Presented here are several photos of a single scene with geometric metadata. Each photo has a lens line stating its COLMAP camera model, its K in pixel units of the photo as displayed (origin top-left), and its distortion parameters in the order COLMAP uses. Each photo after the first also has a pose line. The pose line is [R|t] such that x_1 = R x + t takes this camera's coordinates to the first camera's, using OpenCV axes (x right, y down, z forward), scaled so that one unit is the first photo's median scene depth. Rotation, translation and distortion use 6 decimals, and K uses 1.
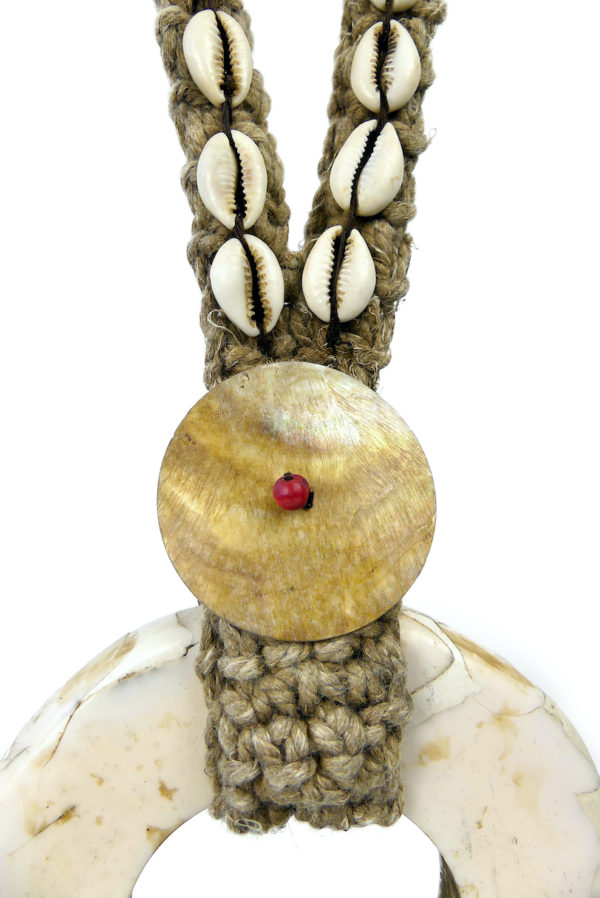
lens RADIAL K [[671.9, 0, 302.2], [0, 671.9, 455.2], [0, 0, 1]] dist [-0.024144, 0.024473]
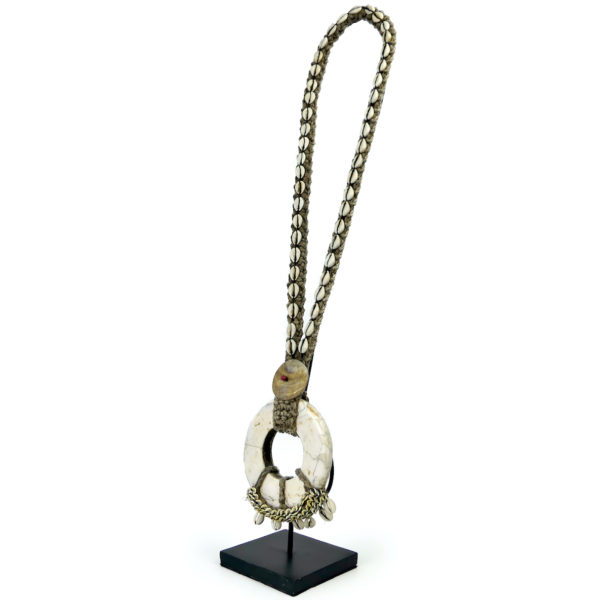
lens RADIAL K [[719.3, 0, 297.3], [0, 719.3, 299.9], [0, 0, 1]] dist [0.003615, 0.000000]
pose [[0.706048, 0.012921, -0.708046, 4.919302], [-0.127481, 0.985819, -0.109132, 0.046784], [0.696596, 0.167315, 0.697682, -3.904139]]
